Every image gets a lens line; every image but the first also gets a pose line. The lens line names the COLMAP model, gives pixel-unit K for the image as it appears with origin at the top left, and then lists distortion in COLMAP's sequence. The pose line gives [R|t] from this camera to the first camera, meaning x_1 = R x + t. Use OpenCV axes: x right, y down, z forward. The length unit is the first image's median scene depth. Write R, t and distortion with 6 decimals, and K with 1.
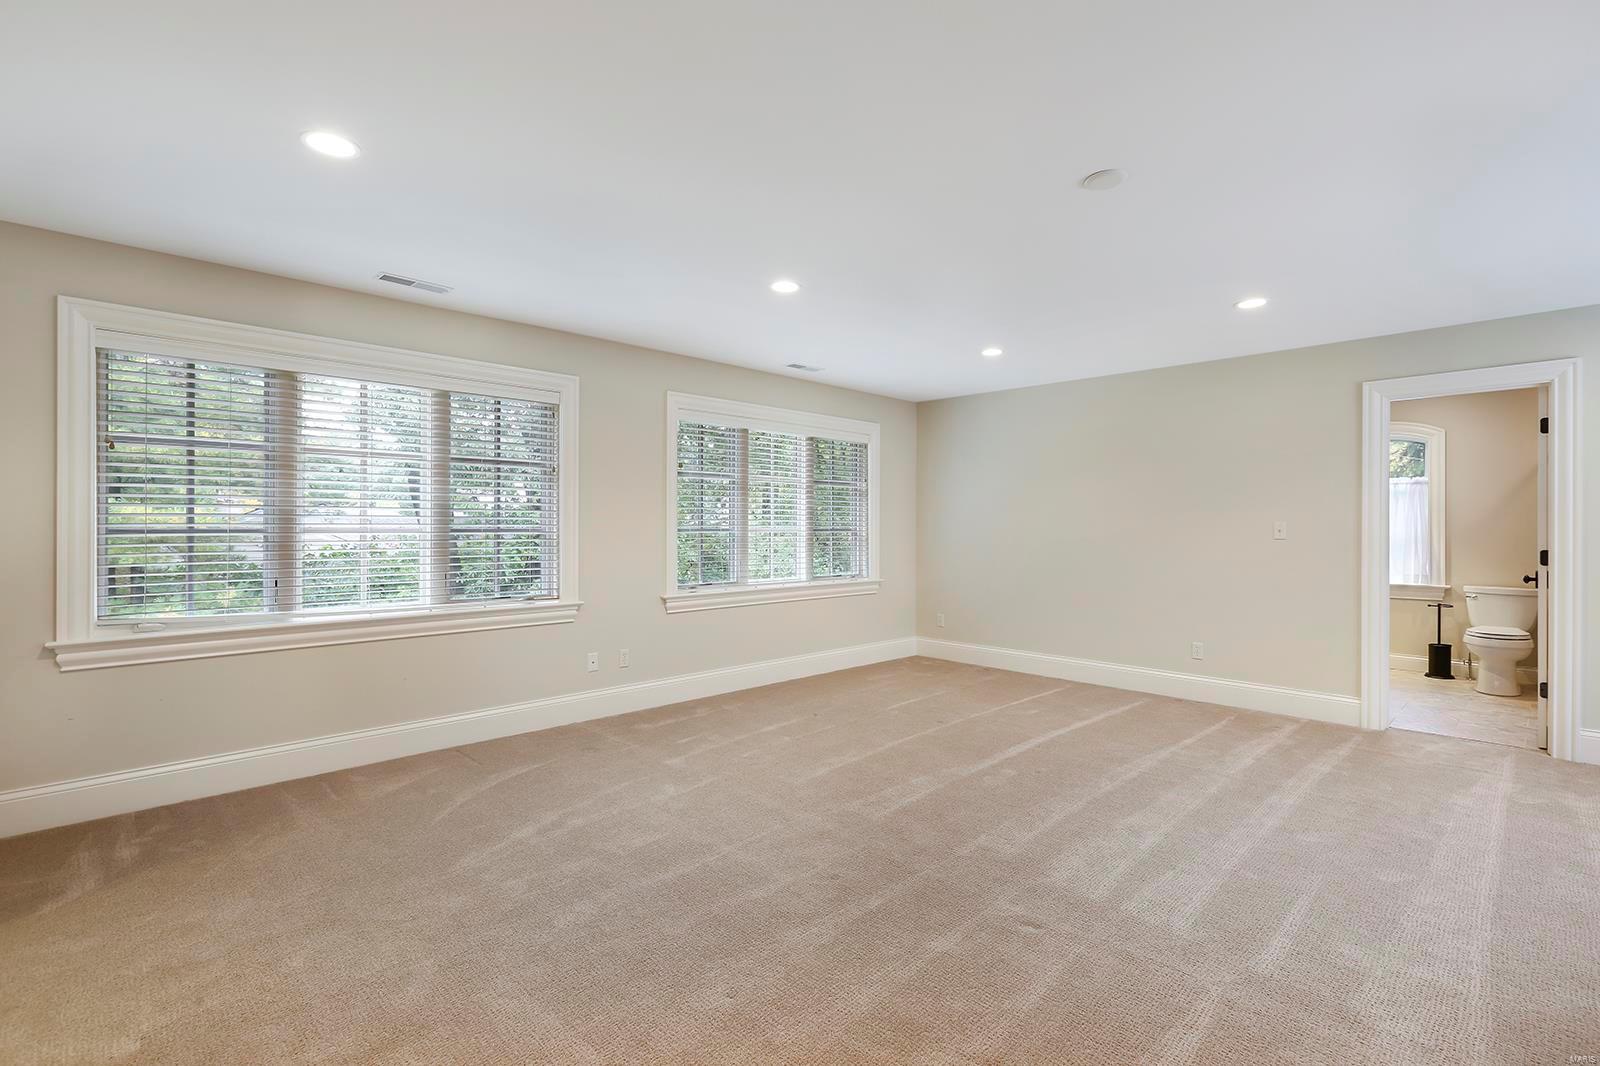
lens RADIAL K [[710.1, 0, 797.1], [0, 710.1, 530.5], [0, 0, 1]] dist [-0.004760, 0.000021]
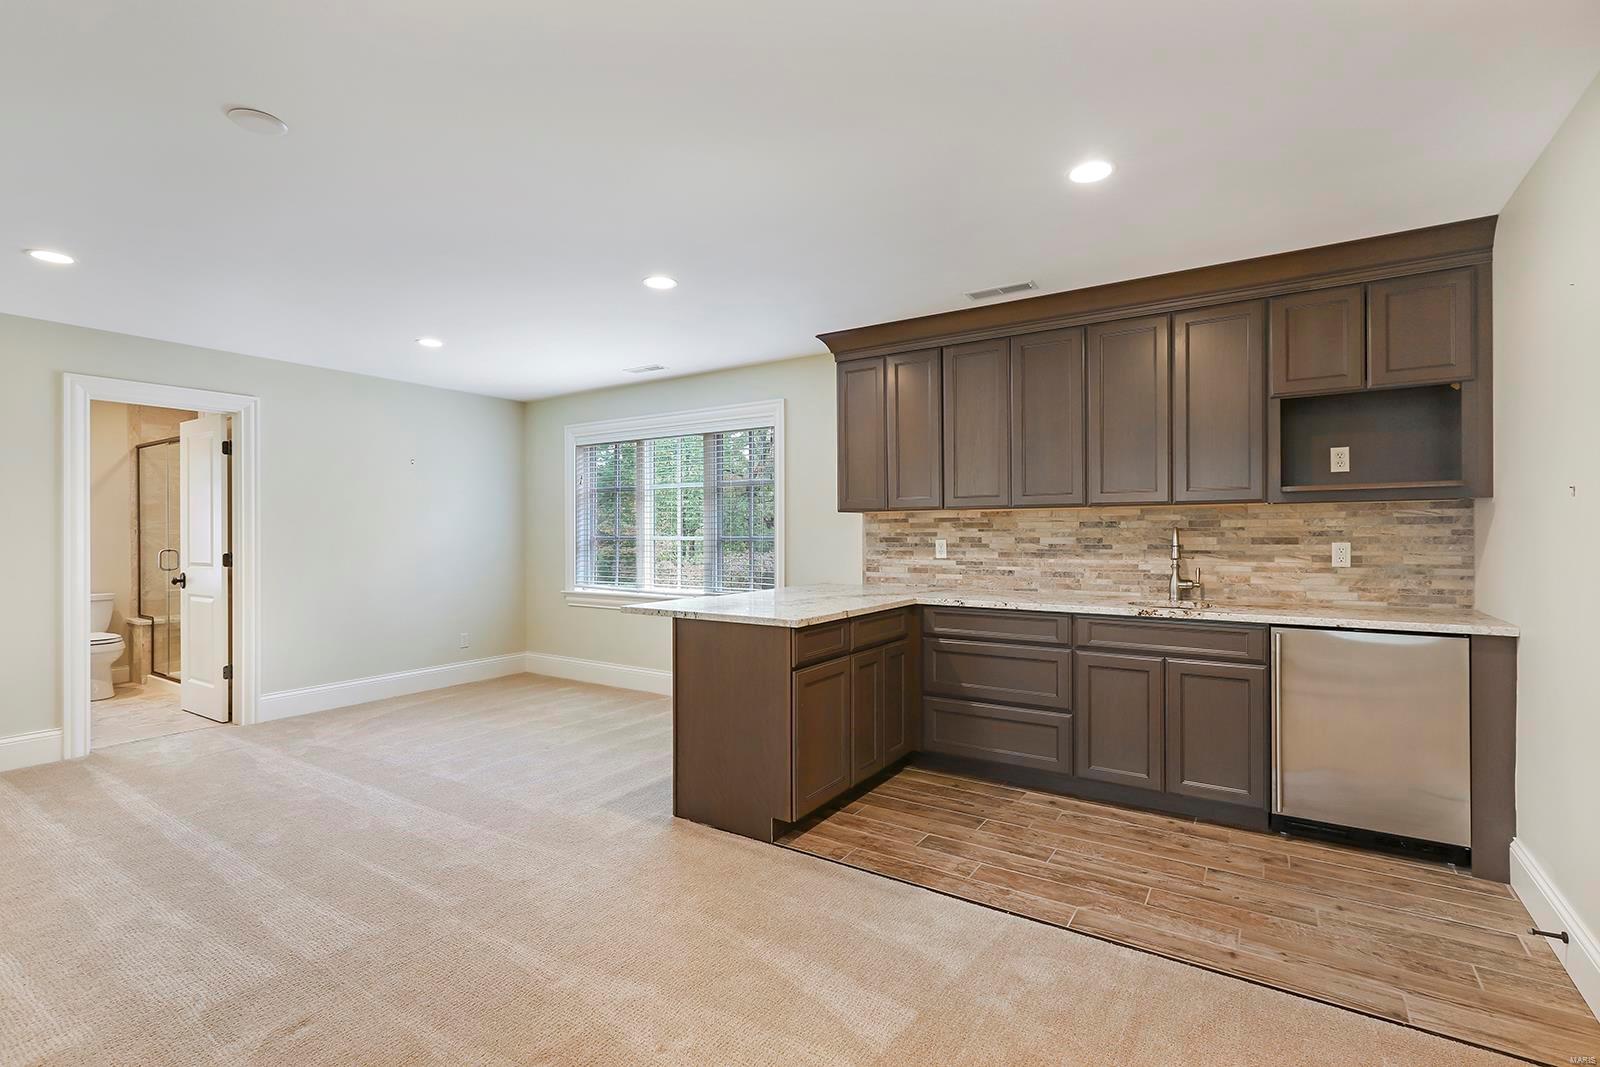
lens RADIAL K [[710.1, 0, 803.8], [0, 710.1, 533.6], [0, 0, 1]] dist [-0.004760, 0.000021]
pose [[-0.214472, -0.003351, 0.976724, -0.317881], [0.007409, 0.999960, 0.005057, -0.004555], [-0.976702, 0.008321, -0.214438, 0.328431]]
